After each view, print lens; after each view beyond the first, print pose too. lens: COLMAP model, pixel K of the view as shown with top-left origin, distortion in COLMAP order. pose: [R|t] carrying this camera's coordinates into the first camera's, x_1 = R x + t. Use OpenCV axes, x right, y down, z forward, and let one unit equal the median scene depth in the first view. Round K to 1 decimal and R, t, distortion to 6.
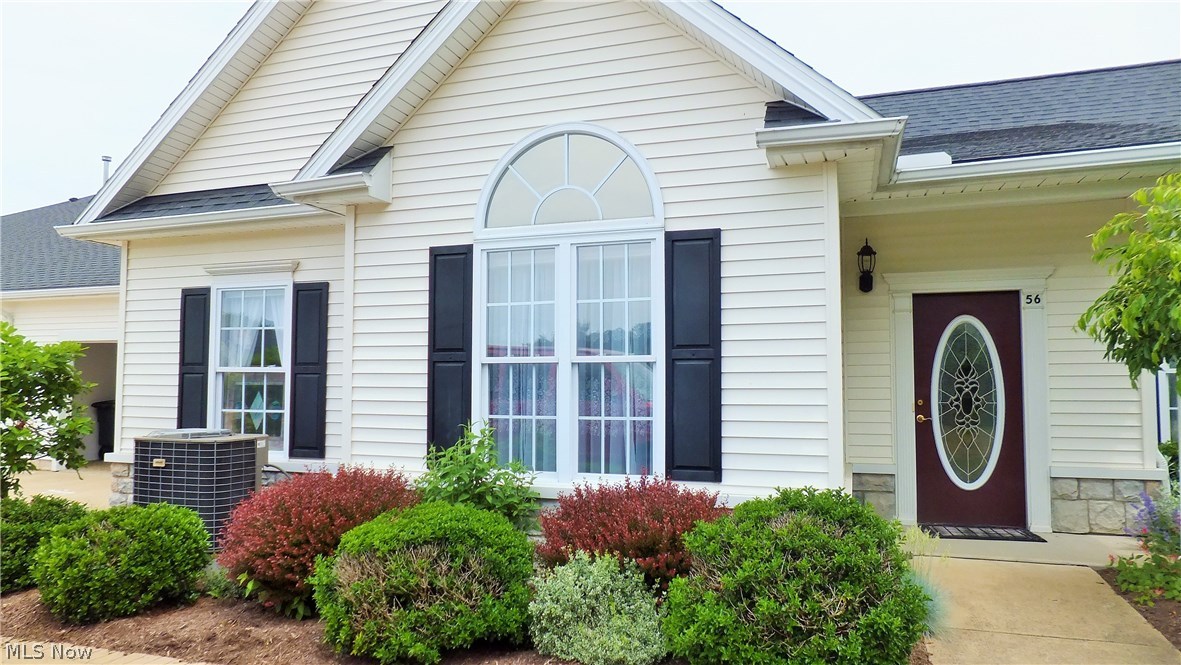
lens RADIAL K [[774.9, 0, 585.7], [0, 774.9, 345.4], [0, 0, 1]] dist [-0.035424, 0.030149]
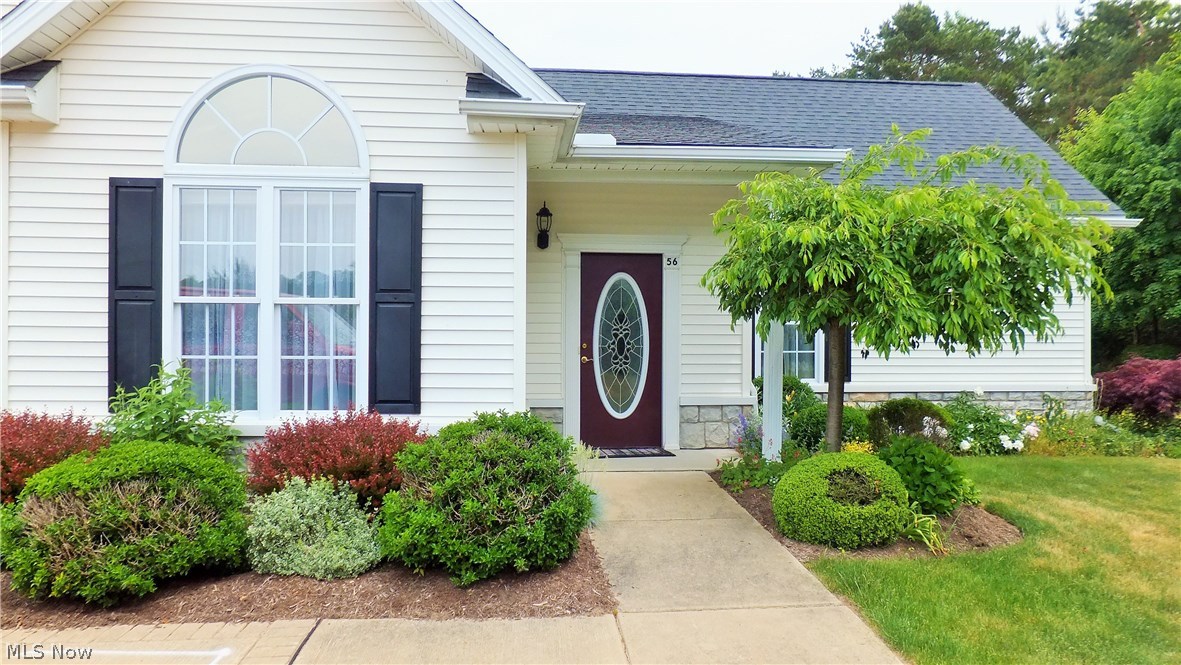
lens RADIAL K [[774.9, 0, 588.4], [0, 774.9, 332.2], [0, 0, 1]] dist [-0.035424, 0.030149]
pose [[0.912110, 0.007869, 0.409869, -0.057647], [-0.026662, 0.998838, 0.040158, 0.008083], [-0.409077, -0.047557, 0.911260, -0.098966]]
